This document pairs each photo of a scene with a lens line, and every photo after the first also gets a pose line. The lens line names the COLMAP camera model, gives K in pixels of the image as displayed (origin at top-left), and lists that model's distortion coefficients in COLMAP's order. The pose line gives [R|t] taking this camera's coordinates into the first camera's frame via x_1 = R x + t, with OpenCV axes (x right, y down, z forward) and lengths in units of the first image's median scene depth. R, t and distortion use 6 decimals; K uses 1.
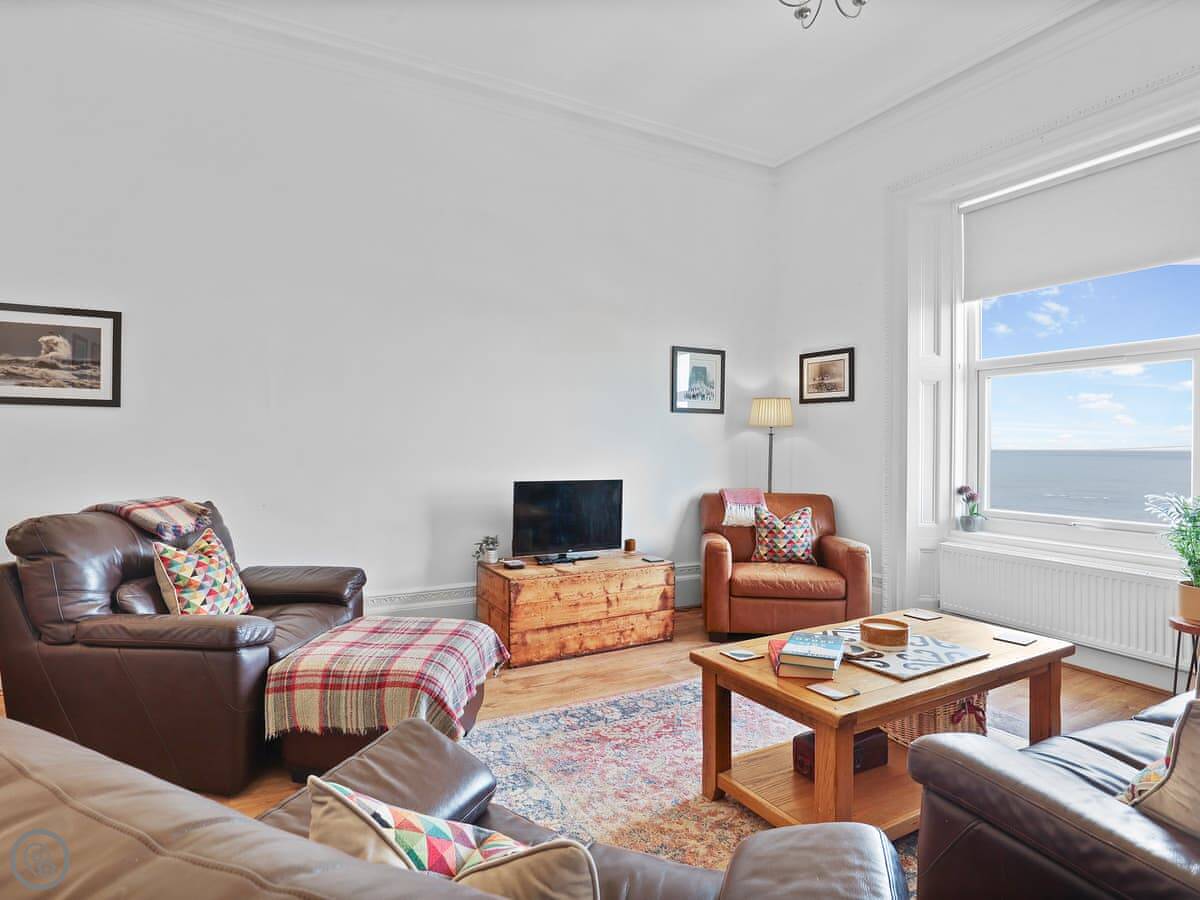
lens RADIAL K [[639.0, 0, 604.8], [0, 639.0, 449.0], [0, 0, 1]] dist [-0.028563, 0.000684]
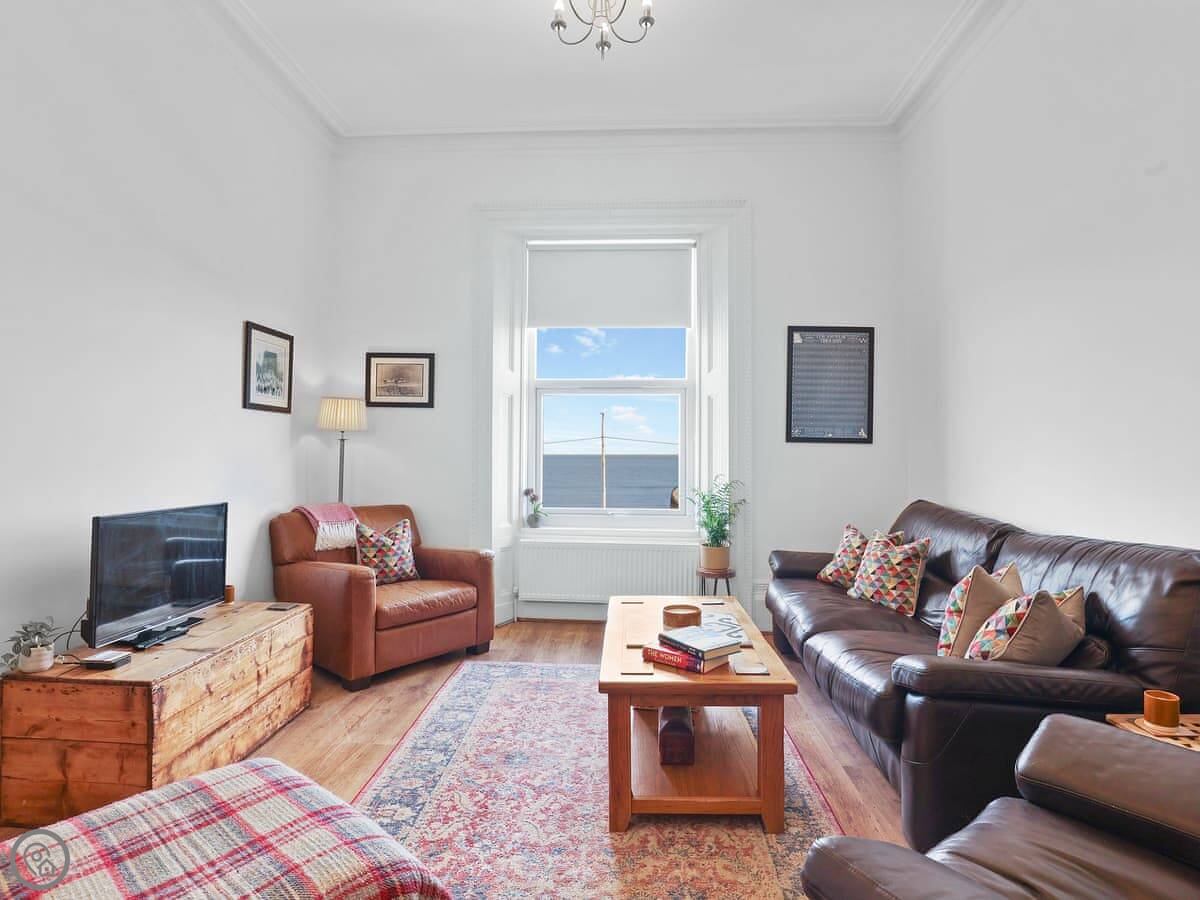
lens RADIAL K [[639.0, 0, 604.8], [0, 639.0, 449.0], [0, 0, 1]] dist [-0.028563, 0.000684]
pose [[0.531288, 0.004553, 0.847179, -0.335373], [0.000772, 0.999983, -0.005859, -0.005825], [-0.847191, 0.003767, 0.531275, 0.273074]]
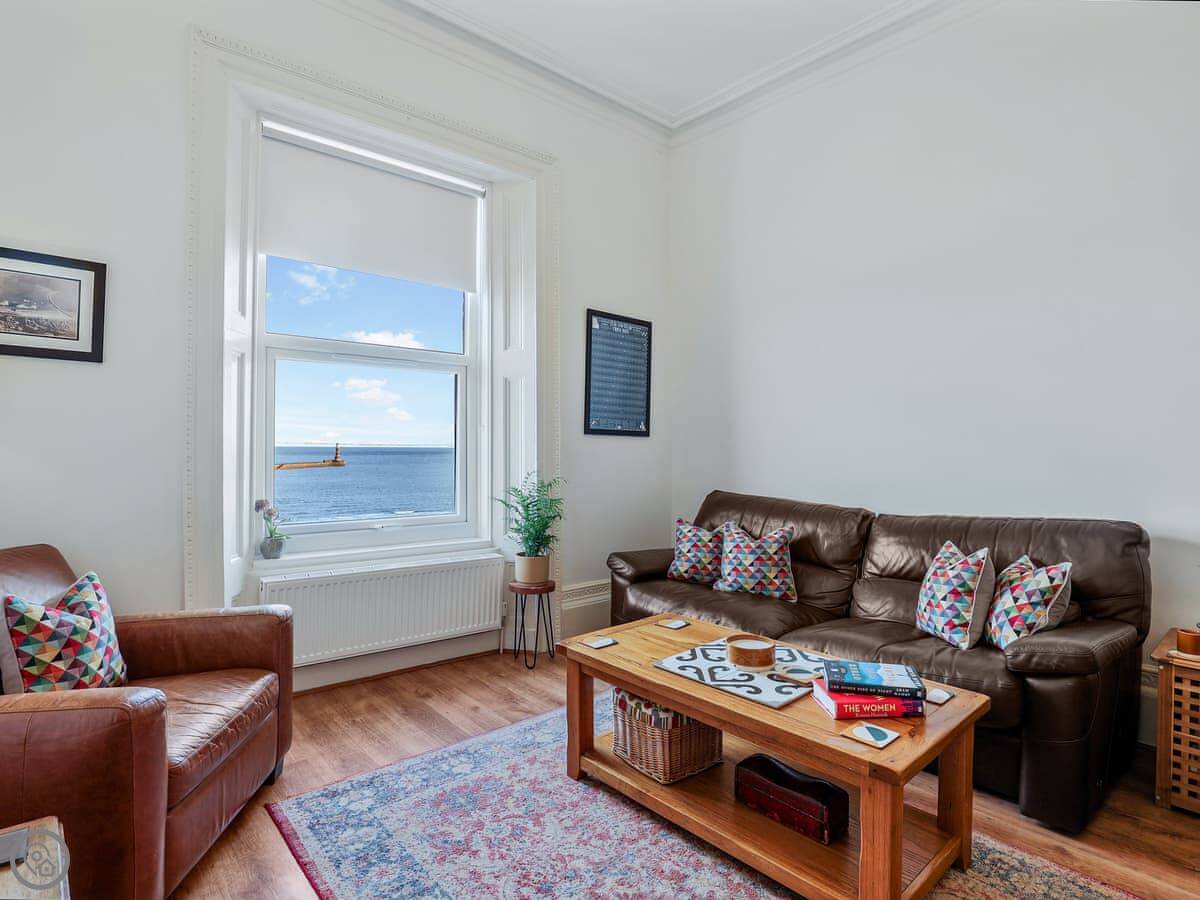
lens RADIAL K [[625.5, 0, 593.3], [0, 625.5, 449.5], [0, 0, 1]] dist [-0.025425, 0.002936]
pose [[-0.181853, -0.006564, 0.983304, -0.222705], [-0.001887, 0.999978, 0.006327, -0.005794], [-0.983324, -0.000705, -0.181861, 0.749689]]
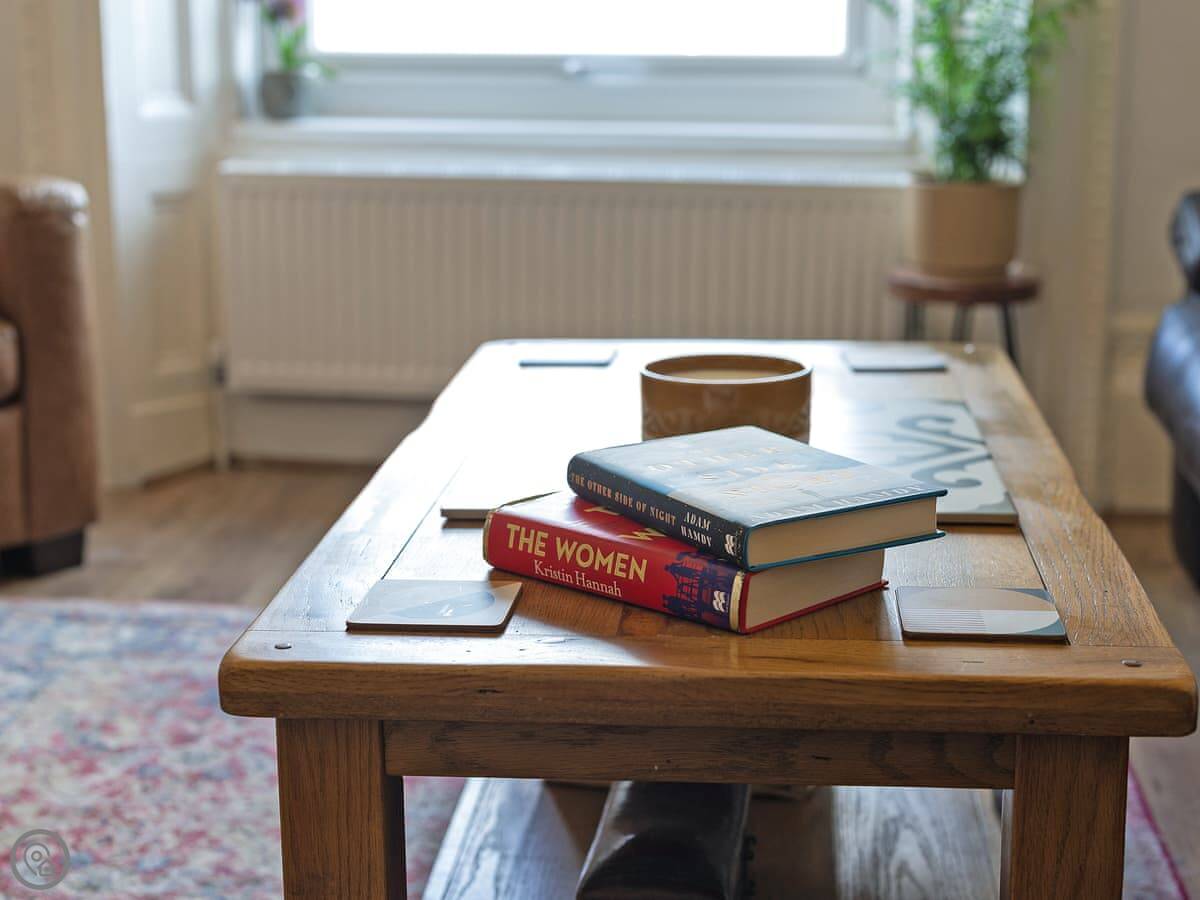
lens RADIAL K [[2047.1, 0, 600.0], [0, 2047.1, 450.0], [0, 0, 1]] dist [0.013310, 0.111605]
pose [[0.568732, -0.189208, 0.800465, -0.146084], [0.005798, 0.974081, 0.226127, 0.062783], [-0.822503, -0.123964, 0.555087, 0.311417]]
